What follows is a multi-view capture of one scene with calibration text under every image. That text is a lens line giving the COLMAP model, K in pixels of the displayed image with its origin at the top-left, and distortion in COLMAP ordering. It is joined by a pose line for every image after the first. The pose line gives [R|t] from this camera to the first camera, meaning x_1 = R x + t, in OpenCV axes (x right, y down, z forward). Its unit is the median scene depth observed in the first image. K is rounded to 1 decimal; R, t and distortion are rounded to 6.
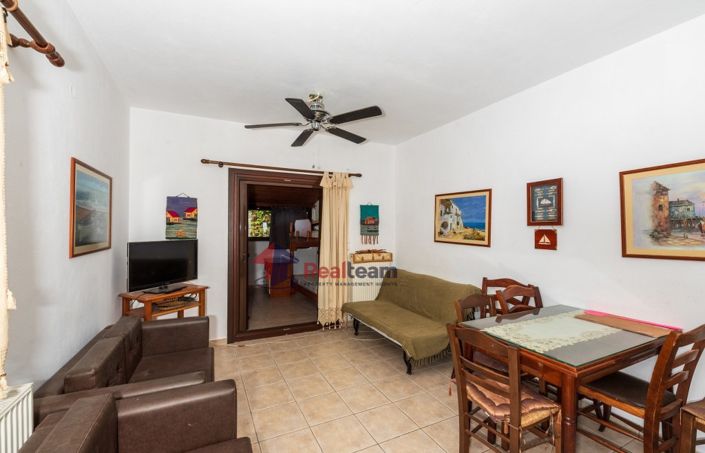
lens RADIAL K [[300.0, 0, 352.5], [0, 300.0, 226.5], [0, 0, 1]] dist [-0.000745, -0.000034]
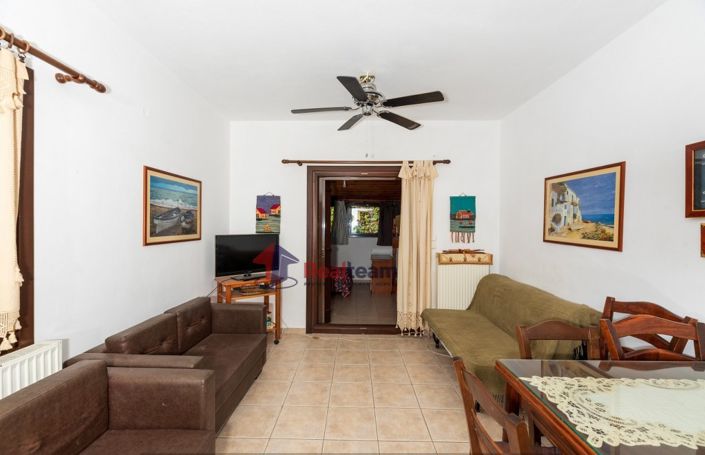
lens RADIAL K [[301.5, 0, 352.5], [0, 301.5, 227.5], [0, 0, 1]] dist [0.001132, -0.000090]
pose [[0.891714, 0.004107, -0.452580, 0.207333], [0.001332, 0.999931, 0.011697, 0.007329], [0.452597, -0.011033, 0.891647, 0.135385]]
